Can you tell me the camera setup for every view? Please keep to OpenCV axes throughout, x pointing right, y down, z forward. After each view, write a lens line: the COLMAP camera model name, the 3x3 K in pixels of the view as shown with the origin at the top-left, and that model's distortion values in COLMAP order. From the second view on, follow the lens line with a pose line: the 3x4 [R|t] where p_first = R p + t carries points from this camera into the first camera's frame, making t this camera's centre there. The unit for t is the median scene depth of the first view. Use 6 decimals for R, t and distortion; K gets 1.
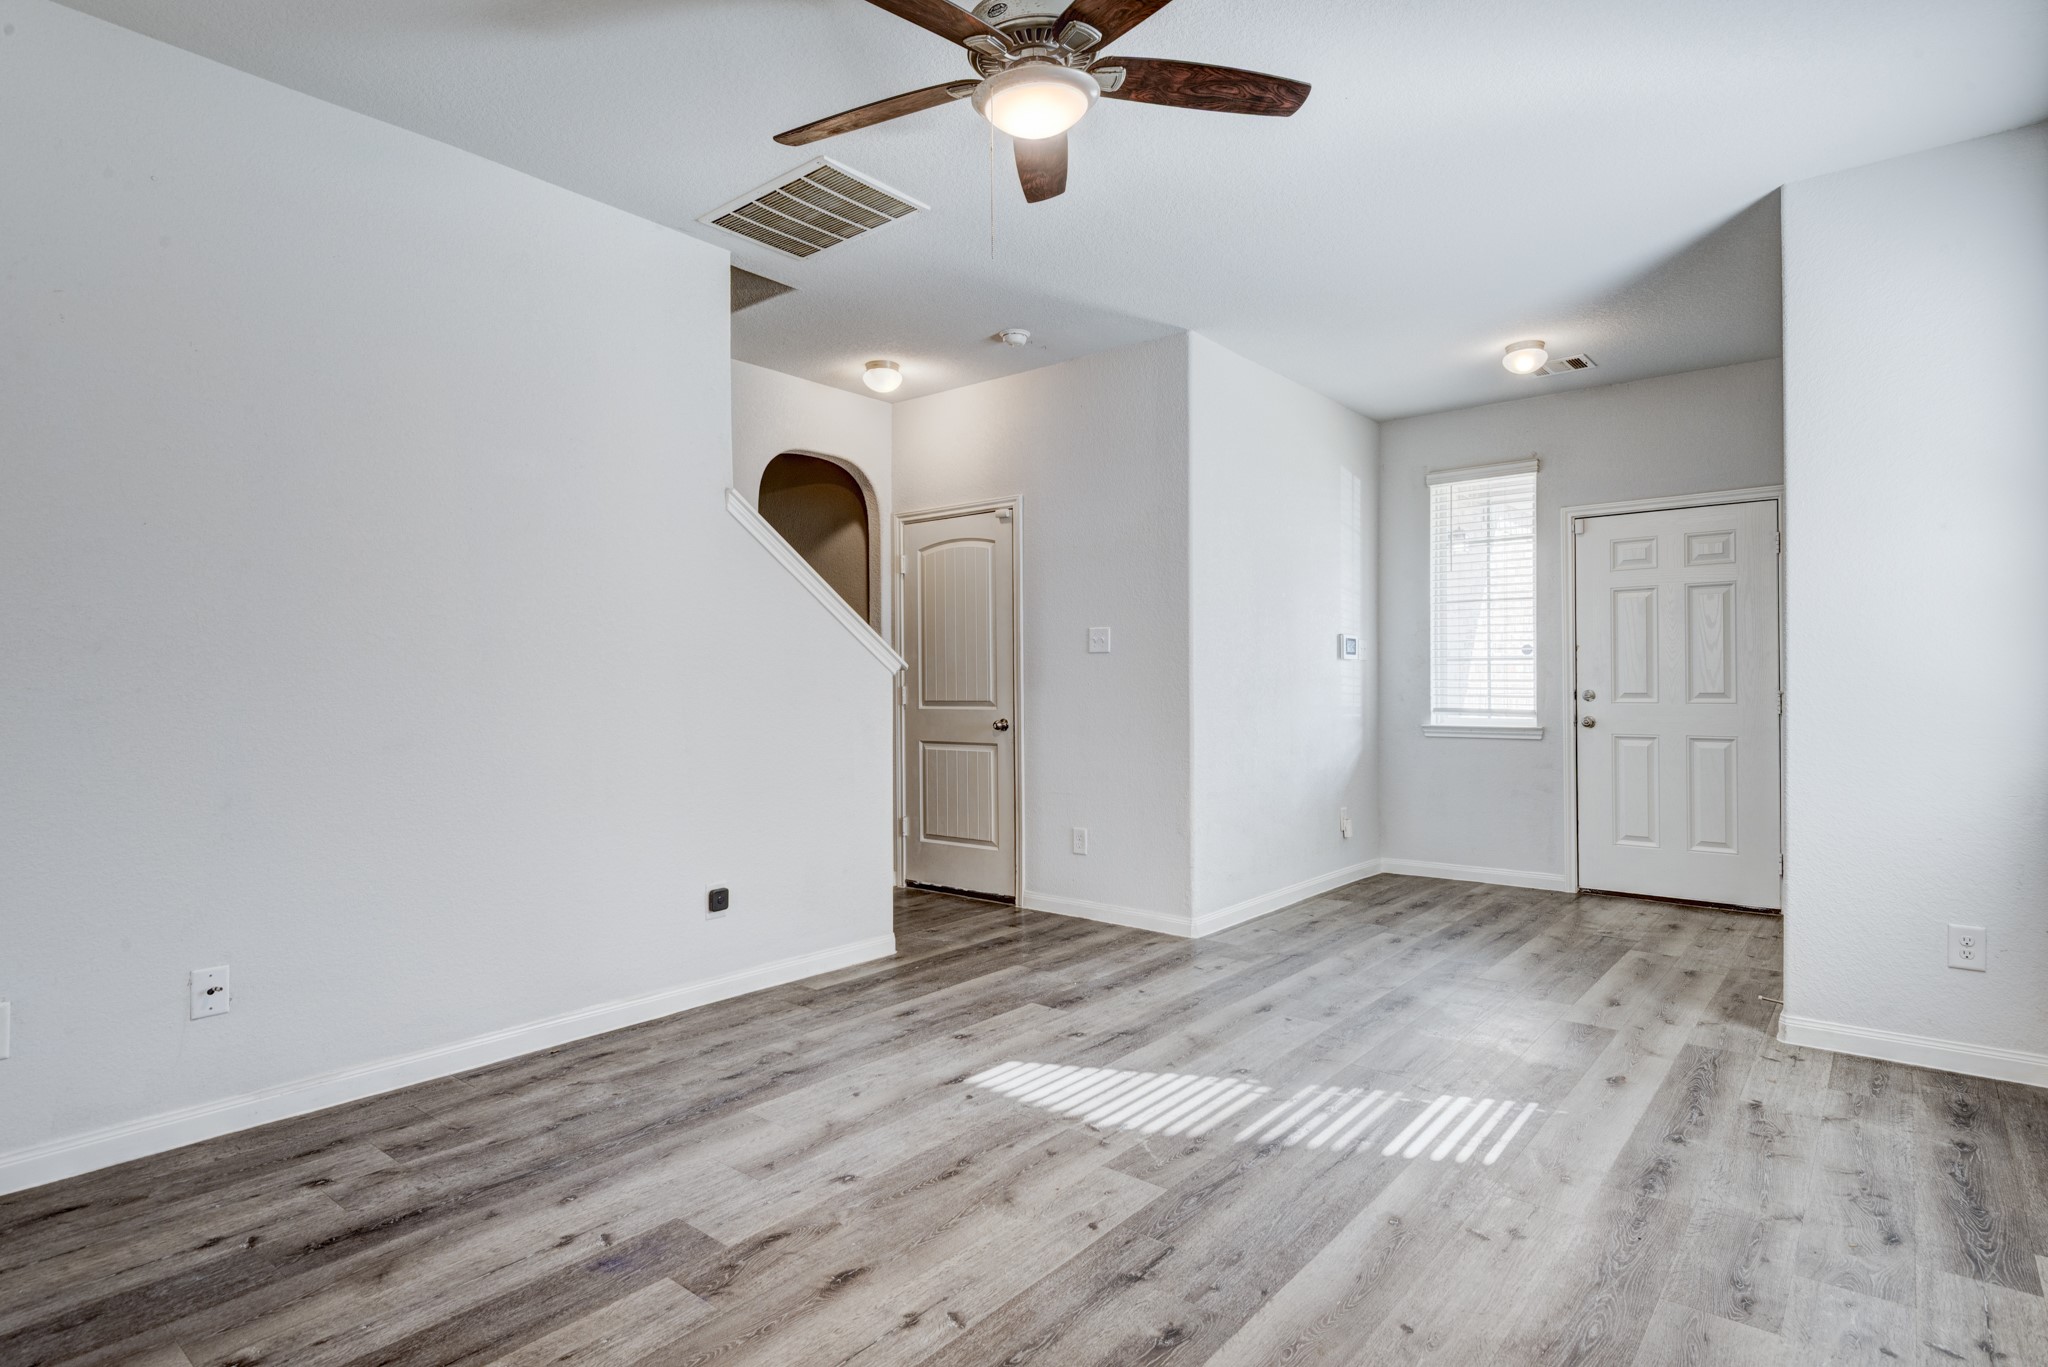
lens RADIAL K [[1060.1, 0, 1034.3], [0, 1060.1, 683.4], [0, 0, 1]] dist [0.031628, -0.020619]
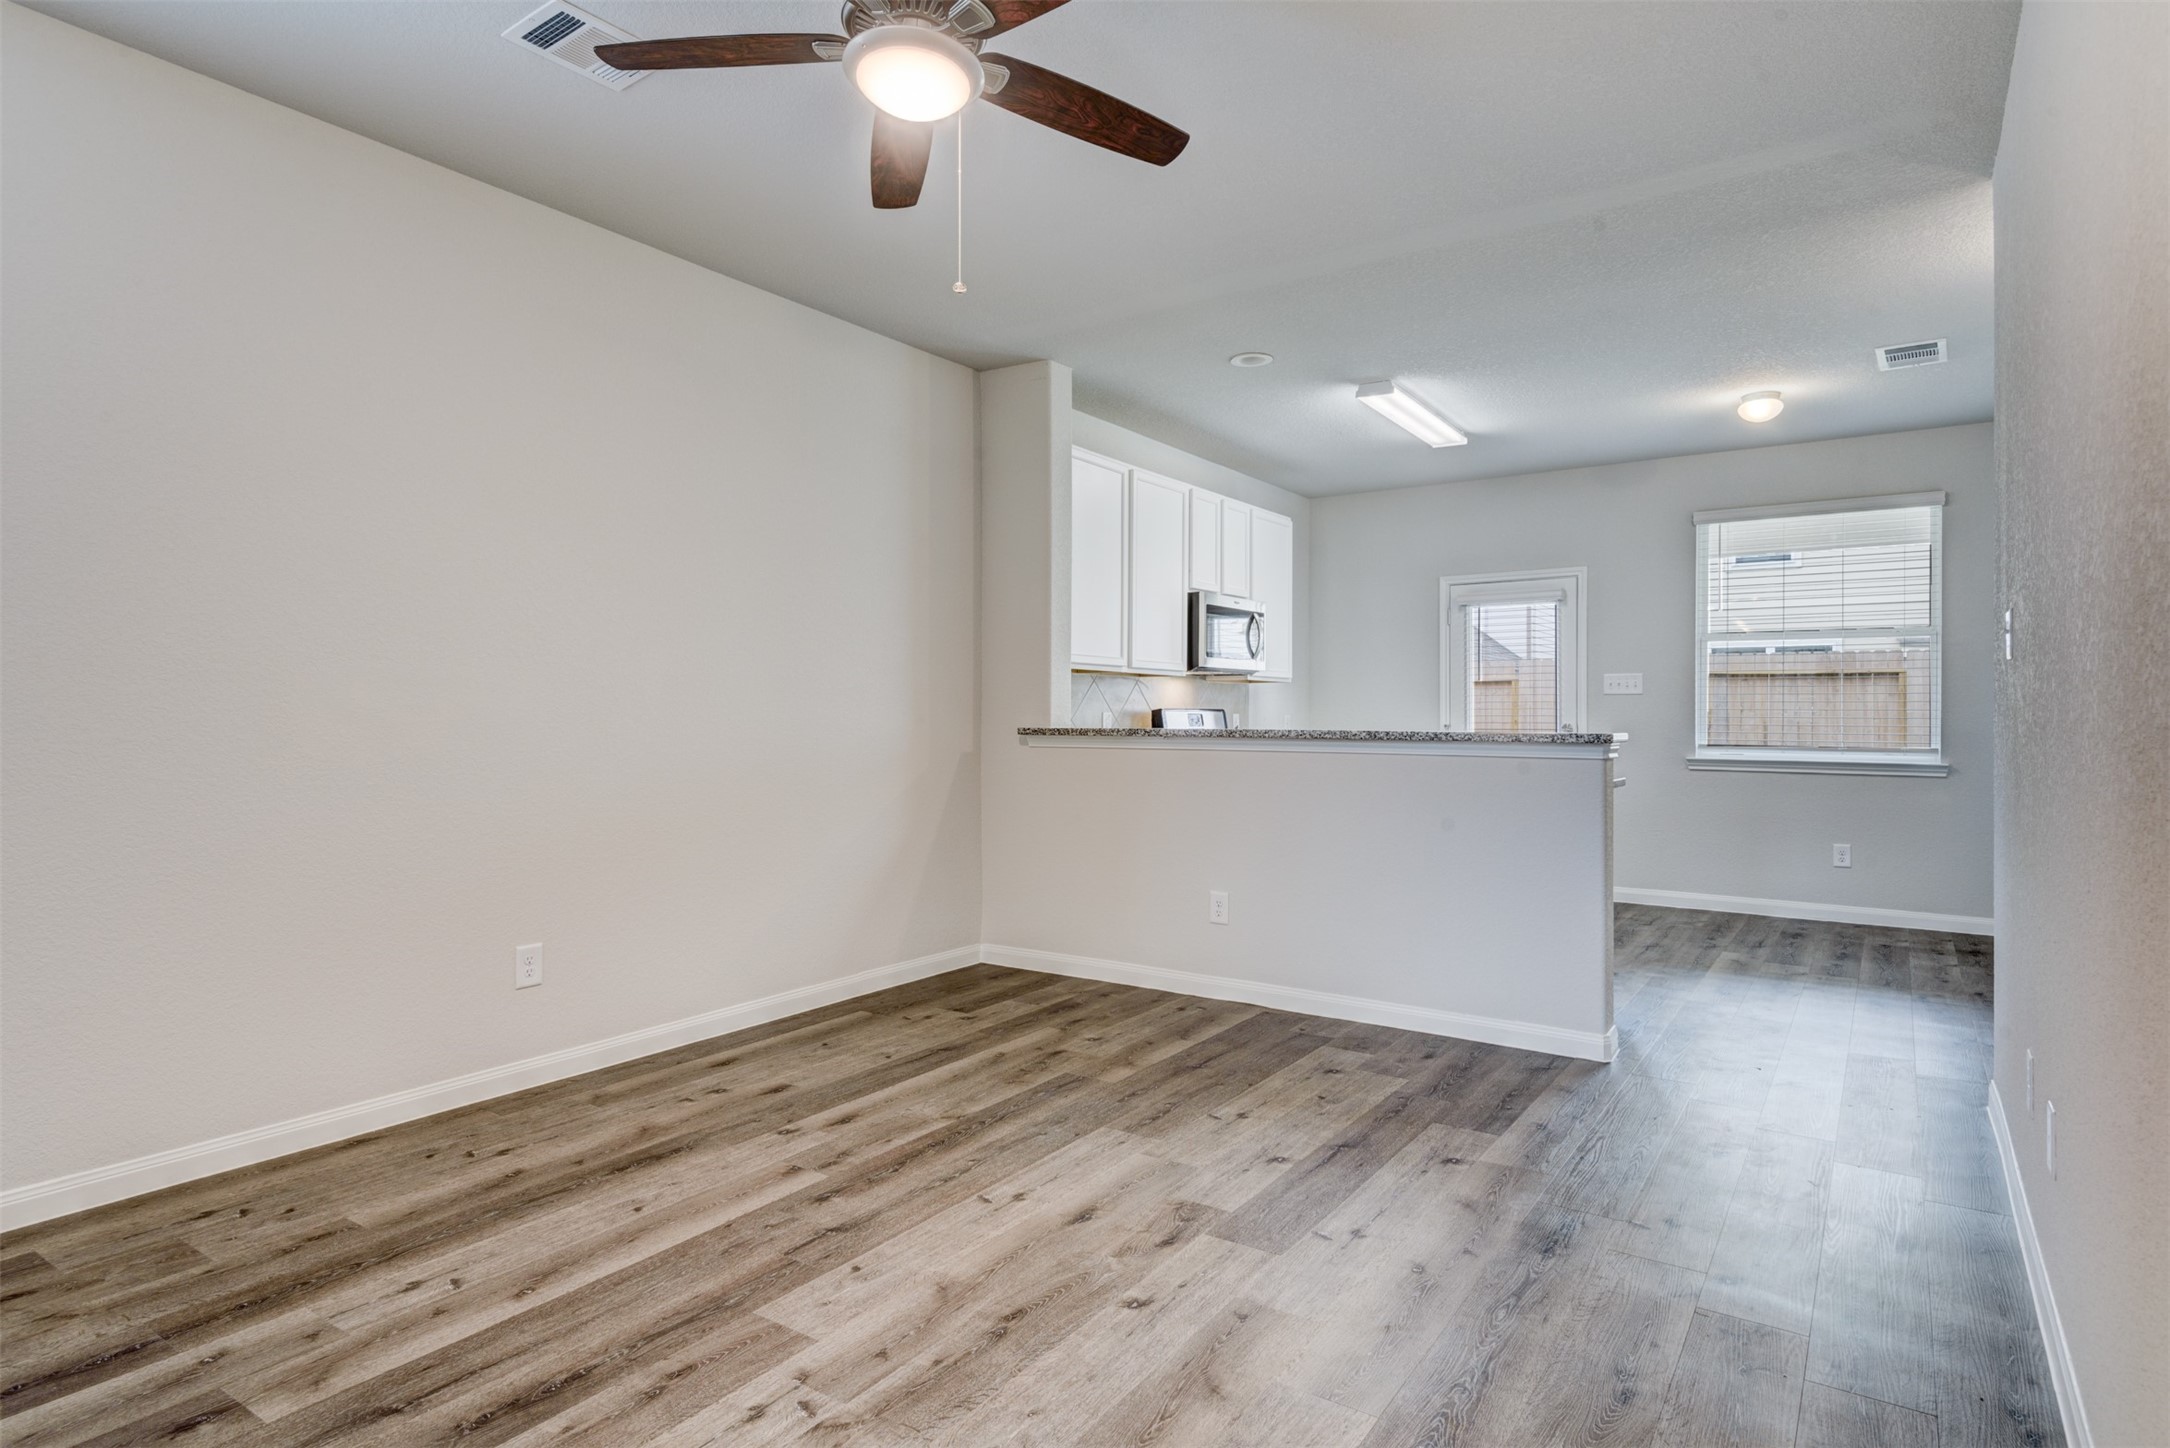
lens RADIAL K [[1167.3, 0, 1085.0], [0, 1167.3, 706.5], [0, 0, 1]] dist [0.039008, -0.019387]
pose [[-0.996440, 0.000331, -0.084300, -0.046664], [0.001168, 0.999951, -0.009880, 0.002088], [0.084292, -0.009944, -0.996391, 1.542788]]
